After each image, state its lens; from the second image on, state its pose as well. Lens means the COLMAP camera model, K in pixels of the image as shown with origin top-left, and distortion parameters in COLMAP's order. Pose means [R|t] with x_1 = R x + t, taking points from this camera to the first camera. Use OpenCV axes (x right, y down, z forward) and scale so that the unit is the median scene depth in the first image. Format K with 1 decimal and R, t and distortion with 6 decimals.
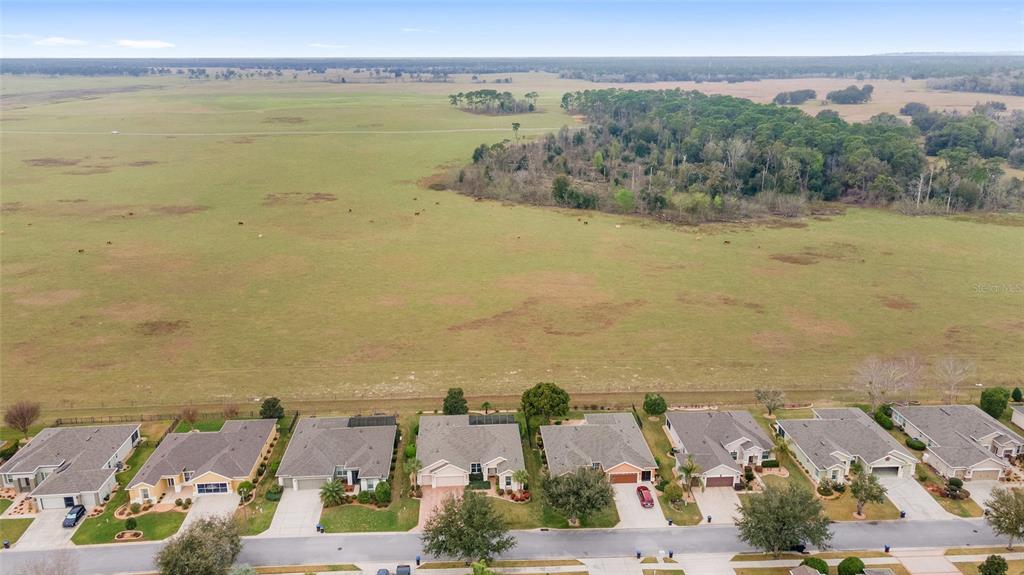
lens RADIAL K [[739.4, 0, 512.0], [0, 739.4, 287.5], [0, 0, 1]] dist [0.036965, 0.006965]
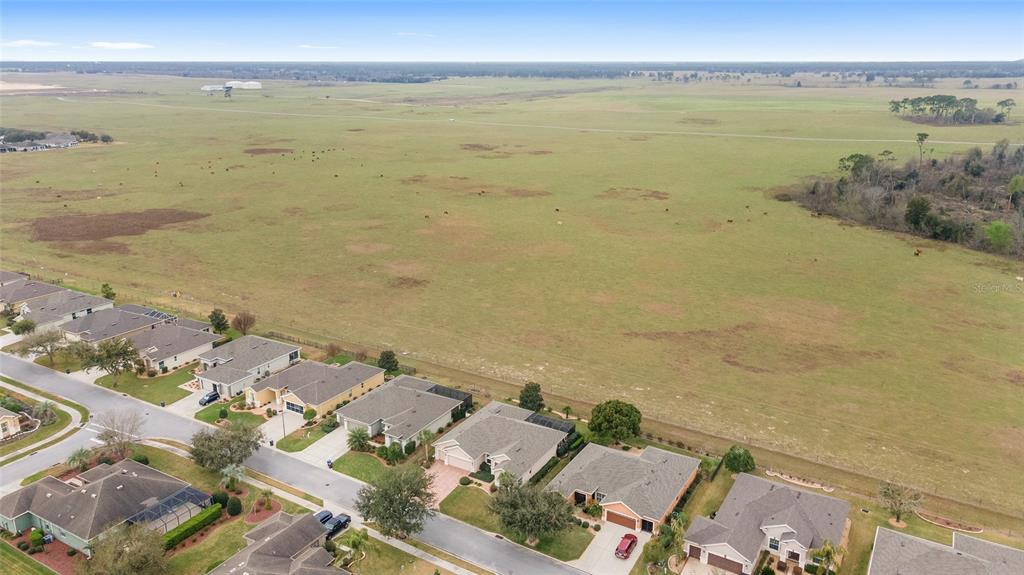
lens RADIAL K [[739.4, 0, 512.0], [0, 739.4, 287.5], [0, 0, 1]] dist [0.036965, 0.006965]
pose [[0.823317, 0.170038, -0.541514, 0.287534], [-0.172831, 0.983869, 0.046168, -0.020916], [0.540629, 0.055579, 0.839423, 0.101926]]
